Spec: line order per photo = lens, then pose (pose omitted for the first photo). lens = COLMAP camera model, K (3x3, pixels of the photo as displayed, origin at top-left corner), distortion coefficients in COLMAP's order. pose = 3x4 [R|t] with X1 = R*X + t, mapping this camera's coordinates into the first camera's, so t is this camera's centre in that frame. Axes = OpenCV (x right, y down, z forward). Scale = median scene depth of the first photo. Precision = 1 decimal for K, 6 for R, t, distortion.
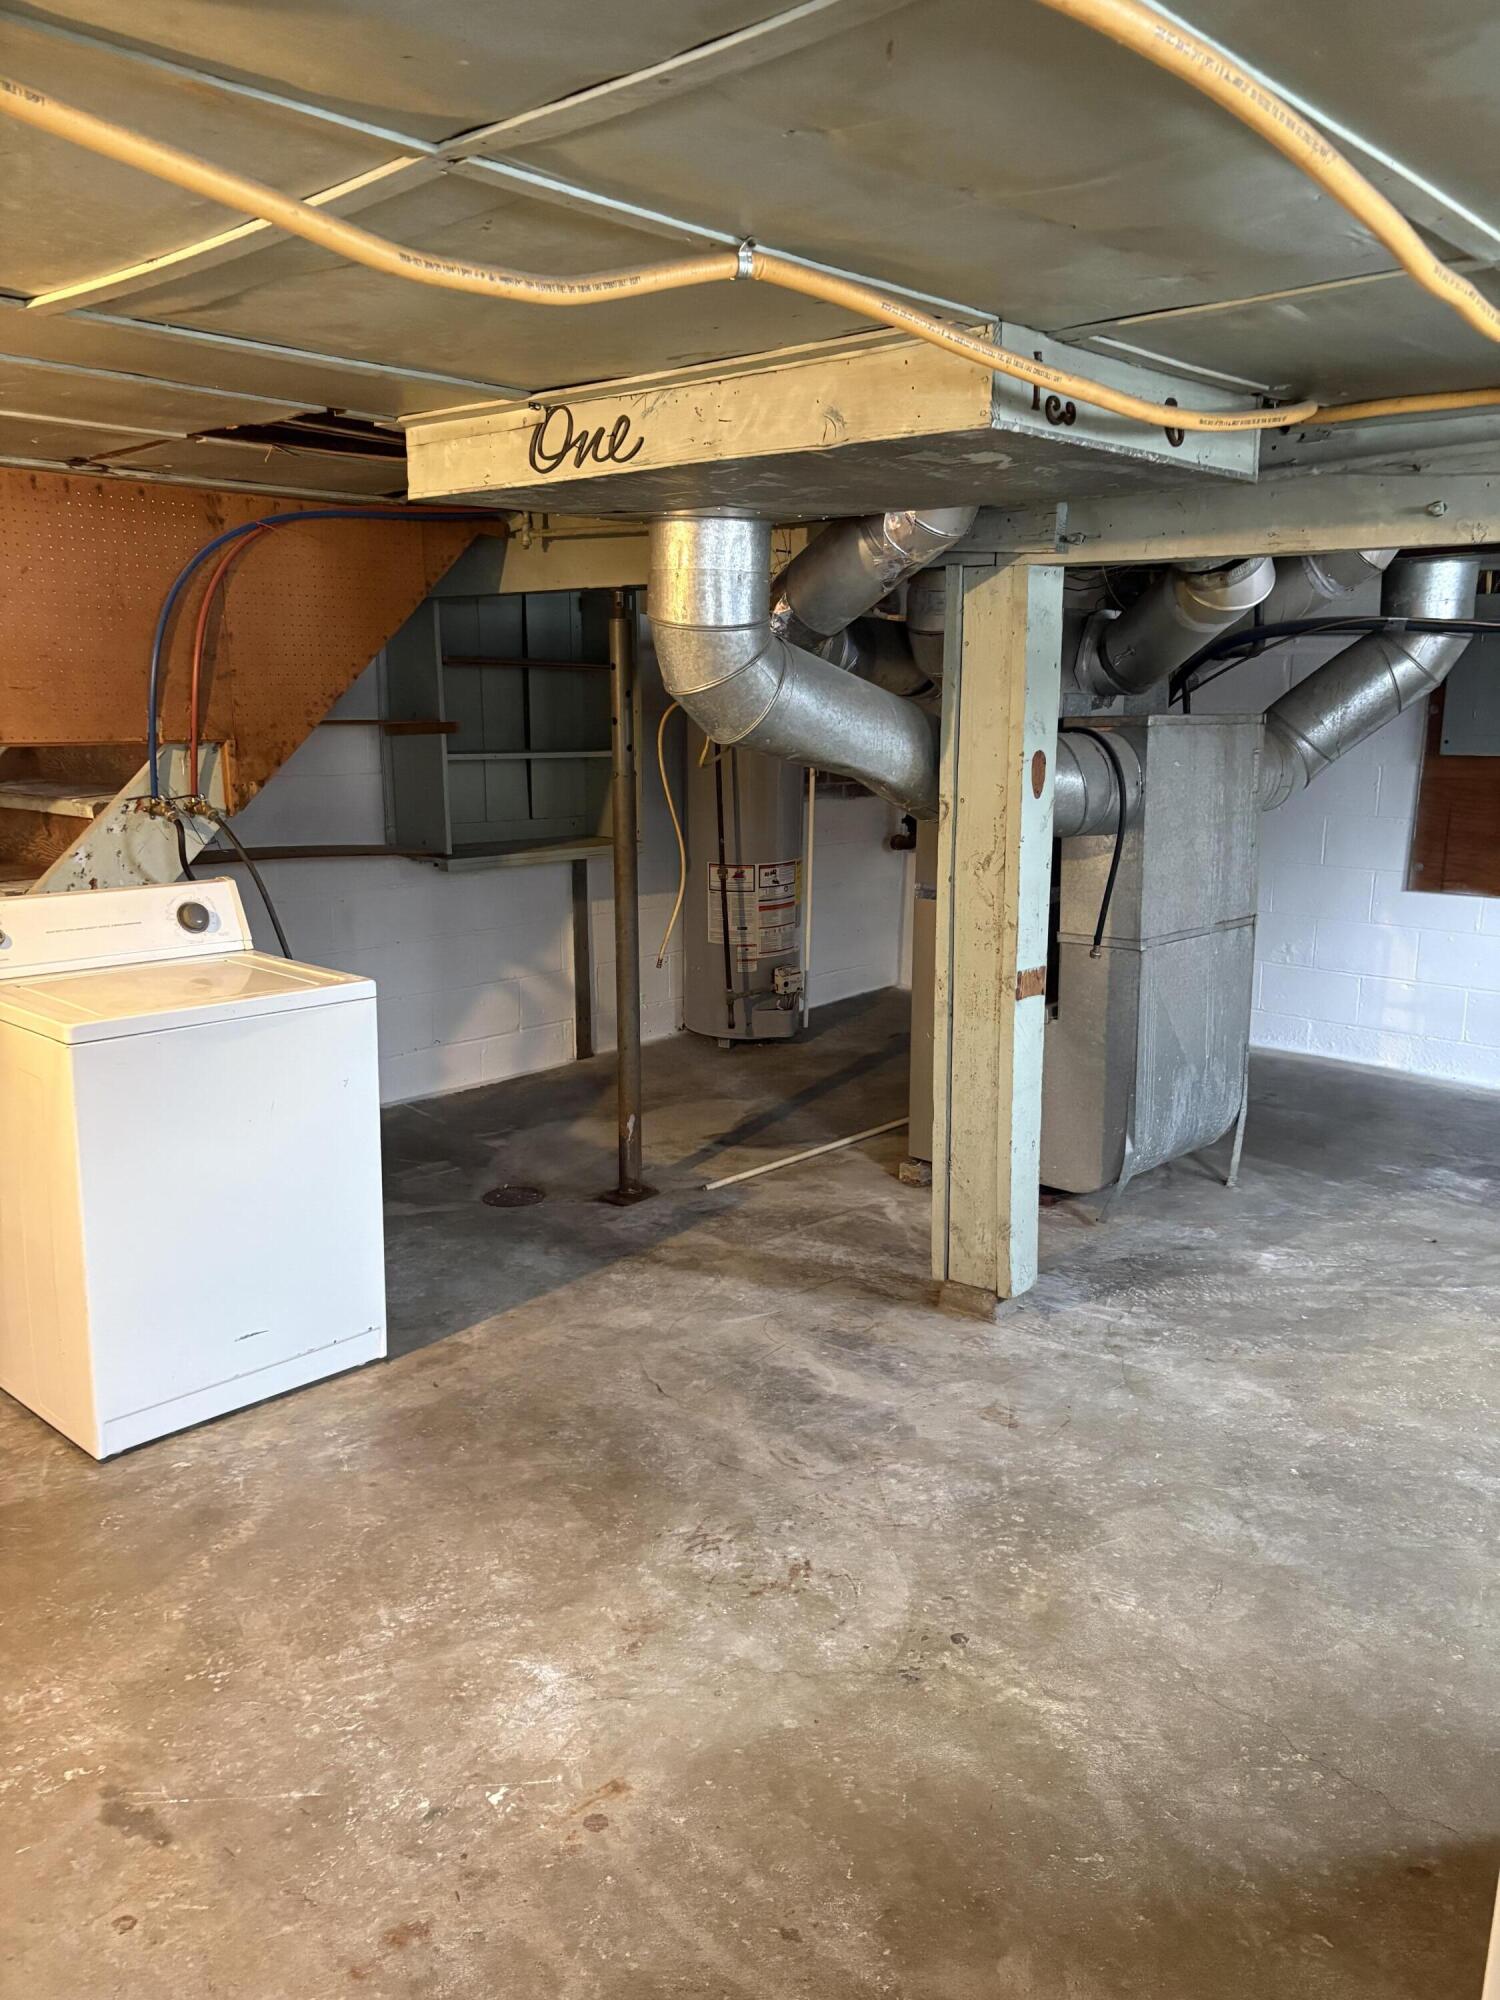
lens RADIAL K [[1507.6, 0, 756.2], [0, 1507.6, 991.1], [0, 0, 1]] dist [0.043939, -0.046471]
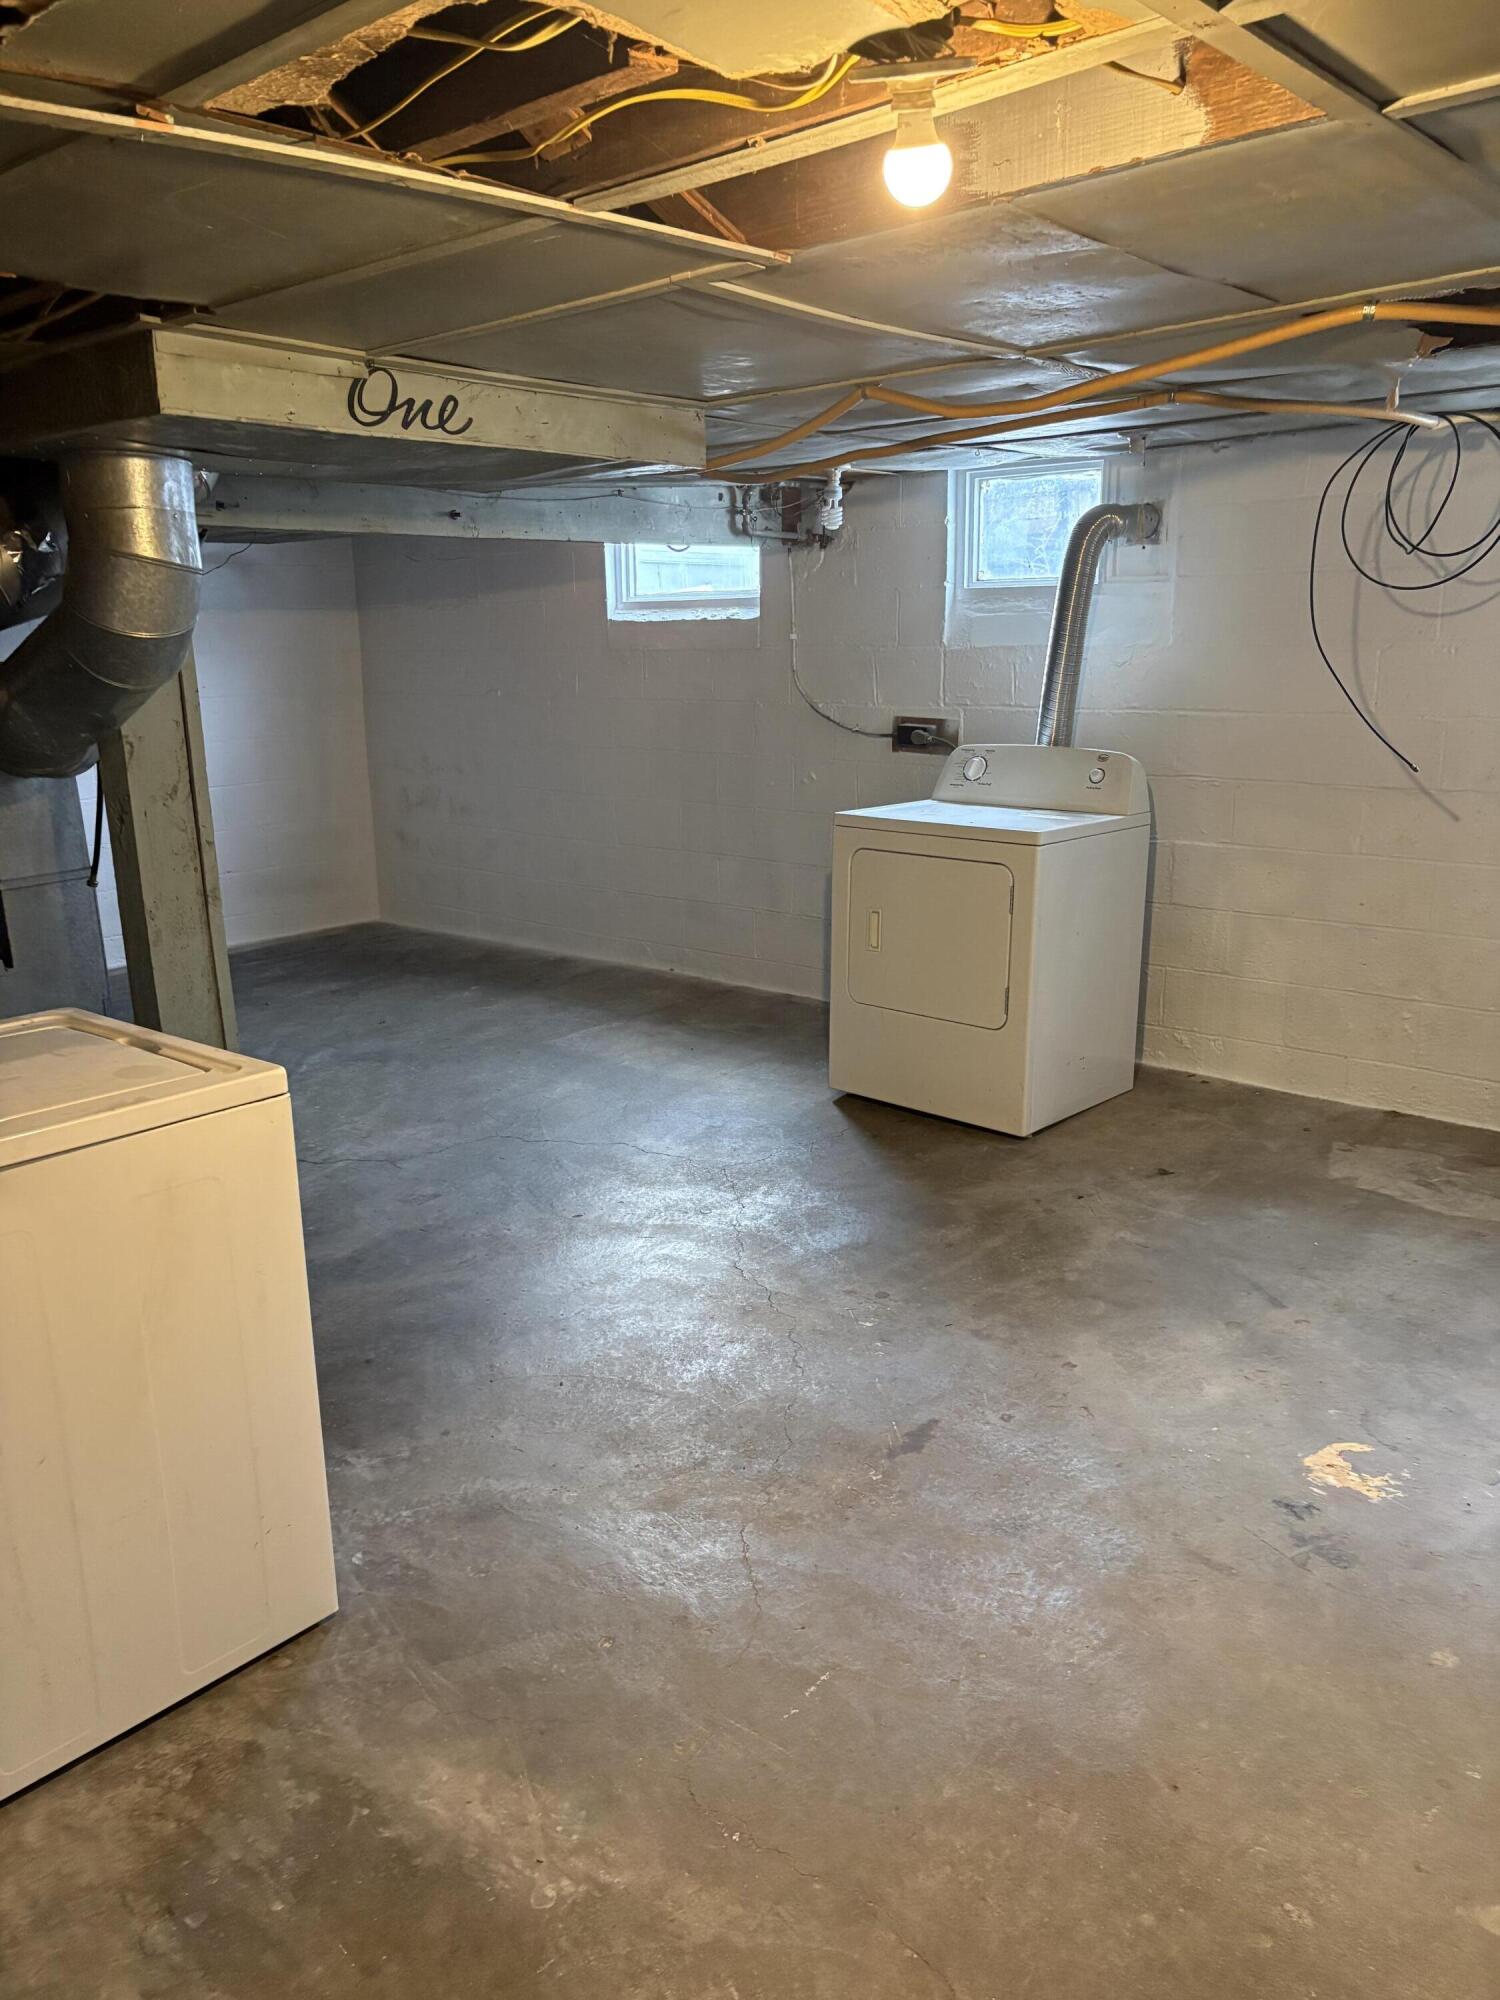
lens RADIAL K [[1507.6, 0, 753.7], [0, 1507.6, 1006.9], [0, 0, 1]] dist [0.043939, -0.046471]
pose [[-0.010761, -0.244376, 0.969621, -1.314130], [0.214570, 0.946525, 0.240937, -0.154814], [-0.976649, 0.210644, 0.042250, 0.787264]]
